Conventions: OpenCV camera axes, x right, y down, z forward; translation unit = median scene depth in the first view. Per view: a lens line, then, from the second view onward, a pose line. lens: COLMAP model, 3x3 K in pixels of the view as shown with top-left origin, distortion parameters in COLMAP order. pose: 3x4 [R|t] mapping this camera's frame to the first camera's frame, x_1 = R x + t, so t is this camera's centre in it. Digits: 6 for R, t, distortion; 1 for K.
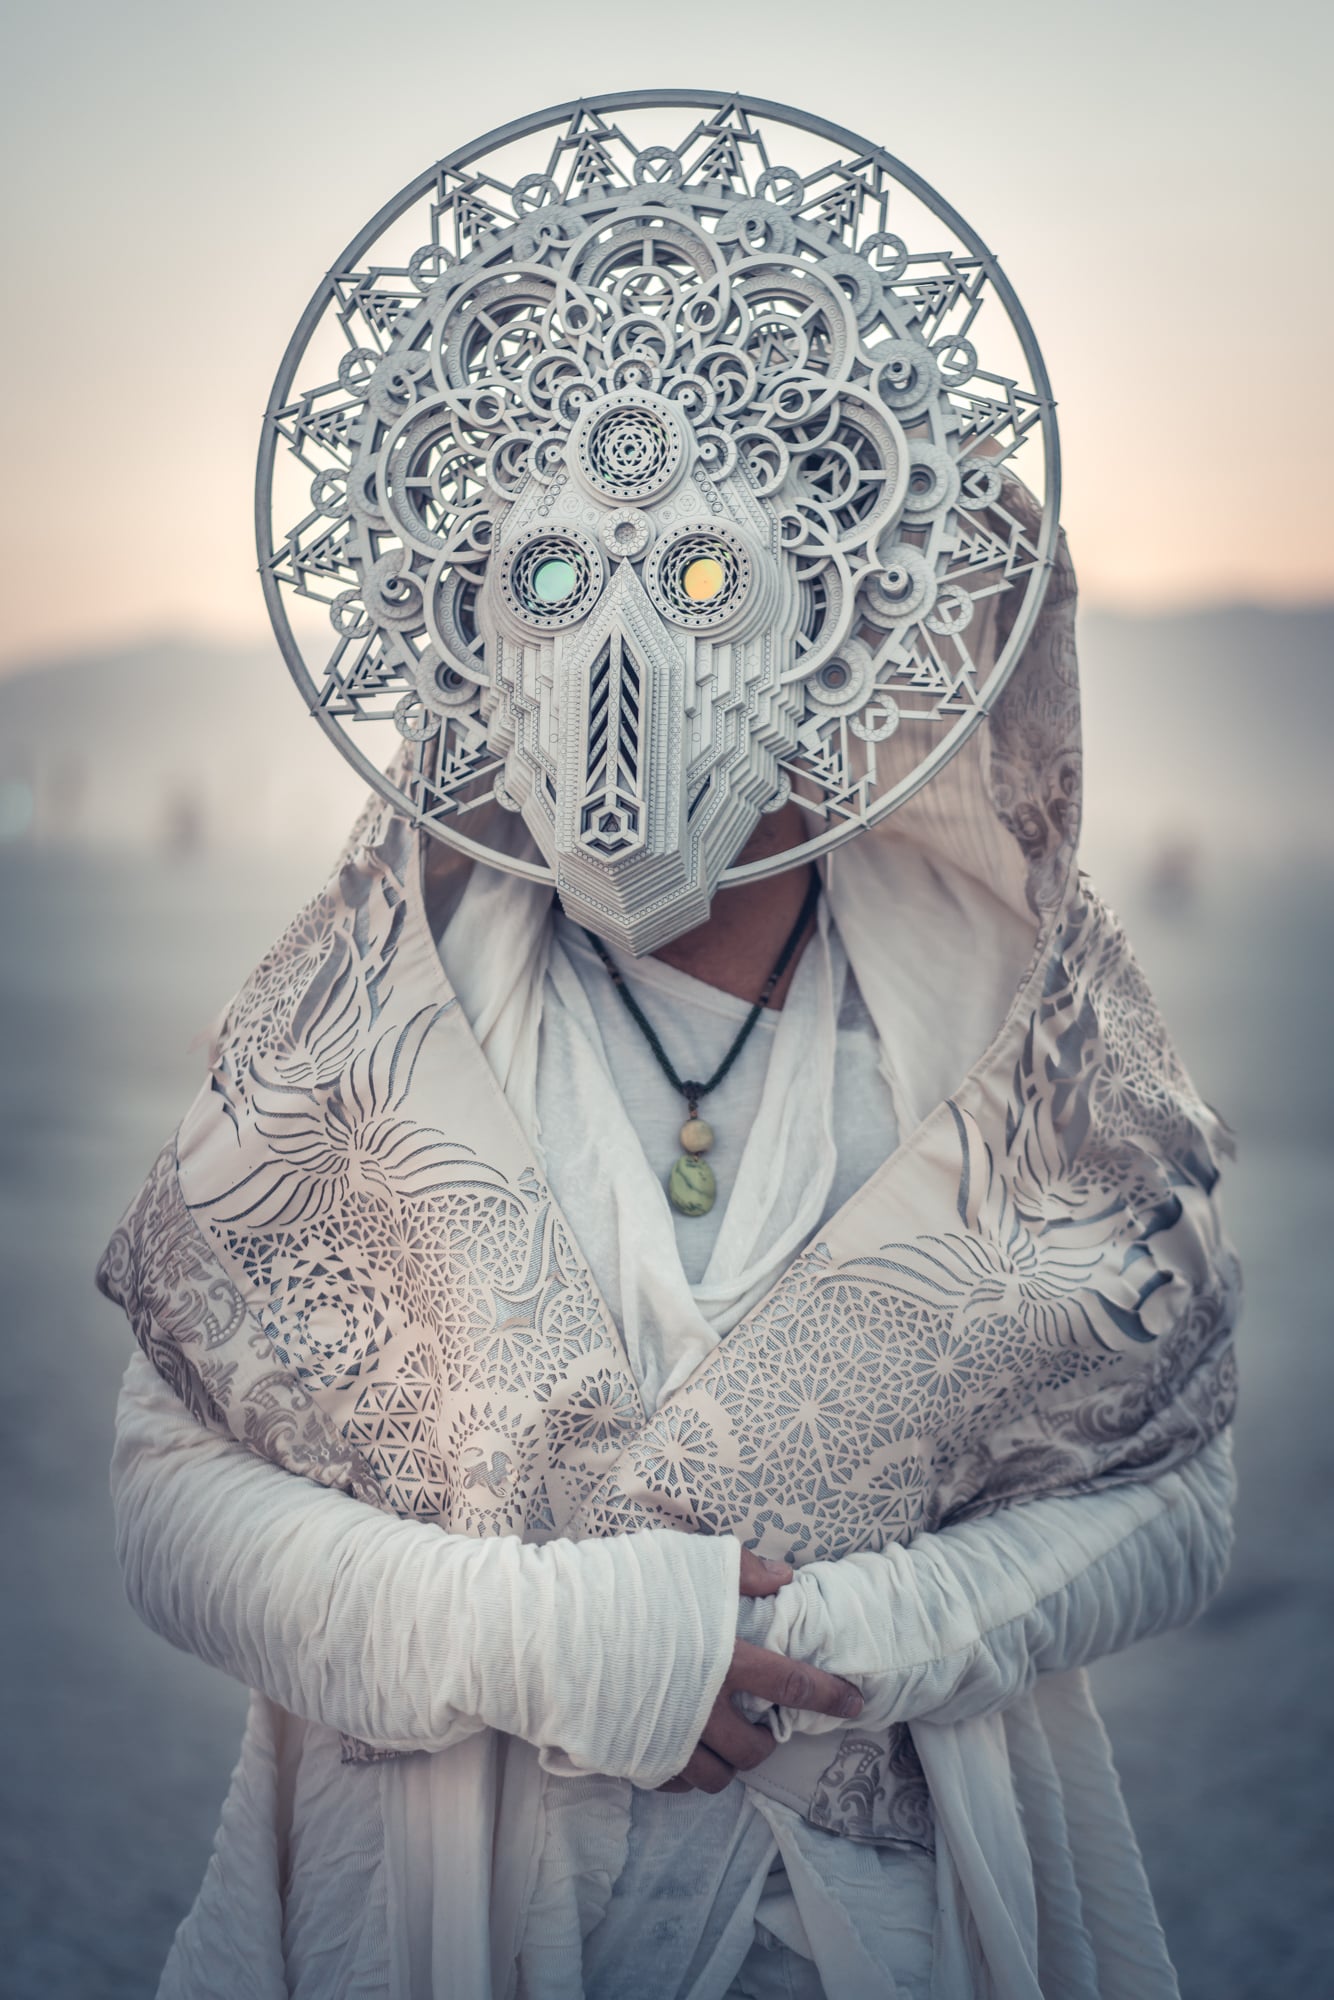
lens RADIAL K [[3028.4, 0, 667.0], [0, 3028.4, 1000.0], [0, 0, 1]] dist [-0.004494, -0.023149]
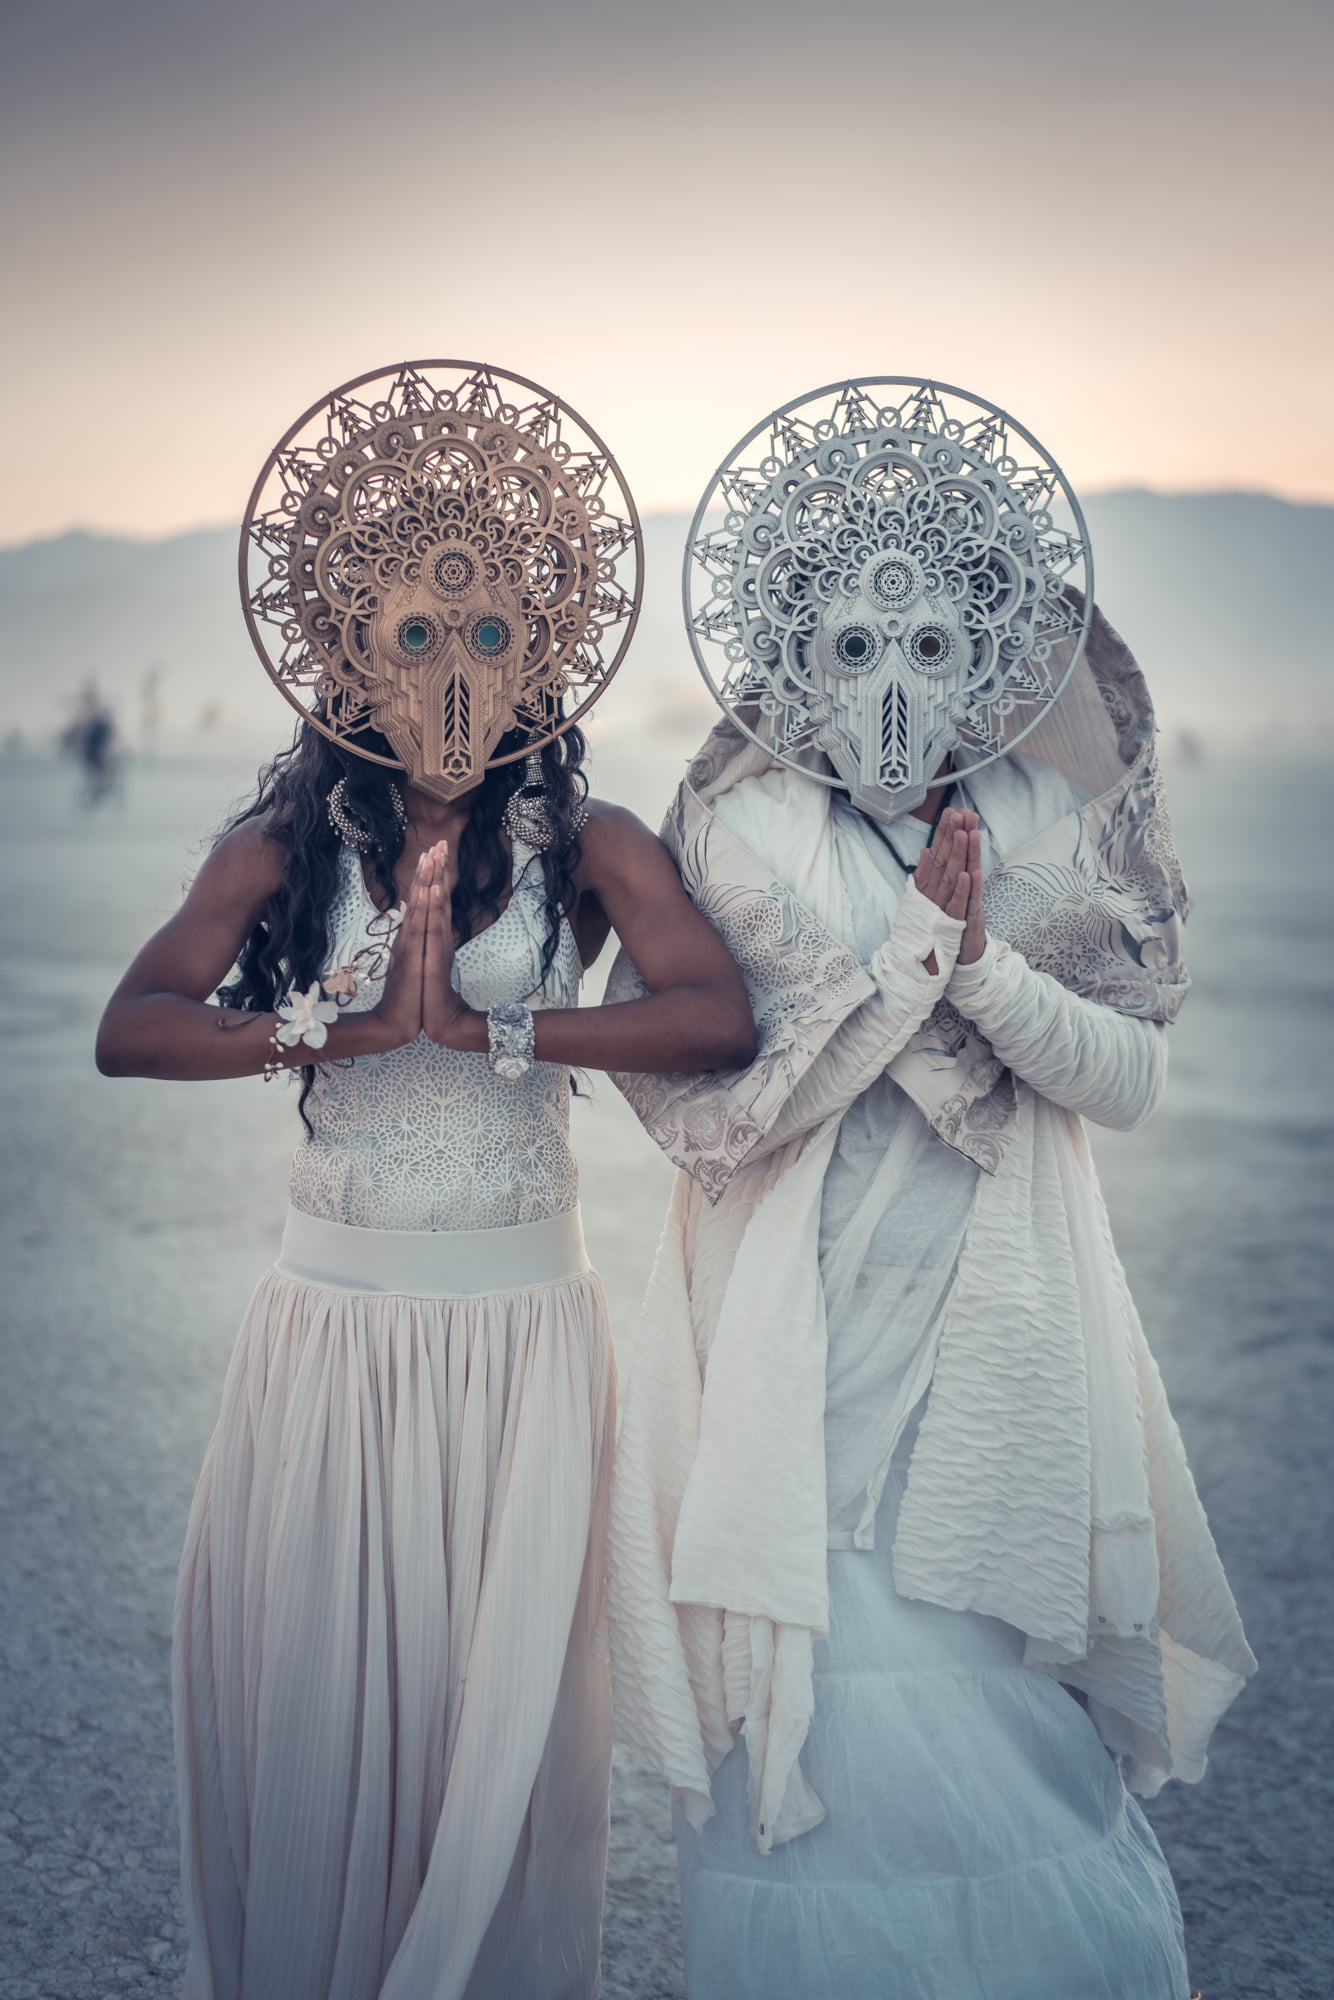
lens RADIAL K [[3028.4, 0, 667.0], [0, 3028.4, 1000.0], [0, 0, 1]] dist [-0.004494, -0.023149]
pose [[0.981893, -0.060116, 0.179642, -0.530819], [0.016567, 0.971928, 0.234696, -0.381035], [-0.188708, -0.227471, 0.955325, -0.945634]]
